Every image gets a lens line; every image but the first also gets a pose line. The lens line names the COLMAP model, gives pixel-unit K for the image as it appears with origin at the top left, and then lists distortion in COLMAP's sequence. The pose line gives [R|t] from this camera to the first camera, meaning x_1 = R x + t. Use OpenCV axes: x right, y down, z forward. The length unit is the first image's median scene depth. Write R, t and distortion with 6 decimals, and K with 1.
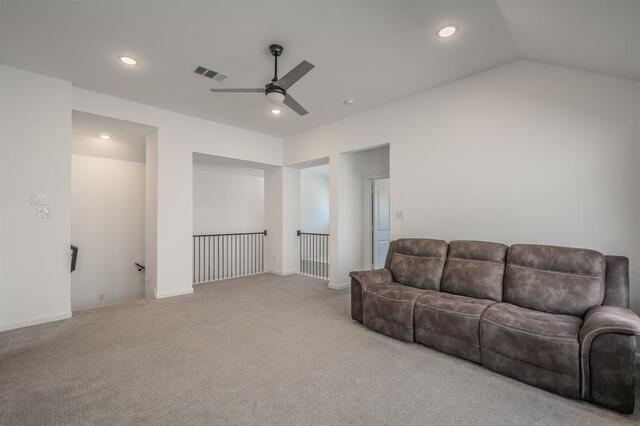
lens RADIAL K [[287.5, 0, 320.8], [0, 287.5, 218.1], [0, 0, 1]] dist [0.000043, -0.000084]
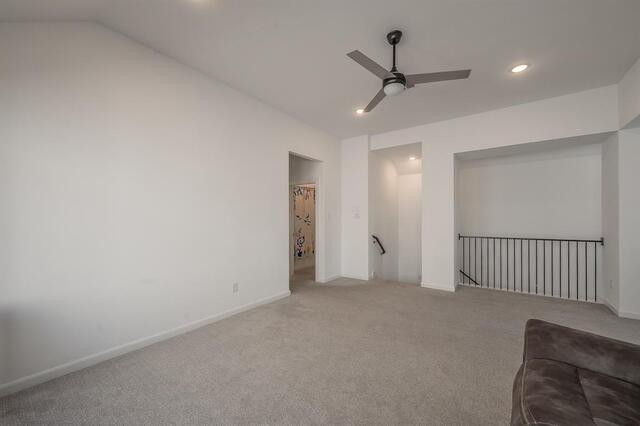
lens RADIAL K [[260.1, 0, 320.0], [0, 260.1, 213.0], [0, 0, 1]] dist [-0.000075, -0.000015]
pose [[0.147483, -0.023817, -0.988778, 0.389274], [-0.000246, 0.999709, -0.024117, 0.003336], [0.989065, 0.003800, 0.147435, 0.392658]]
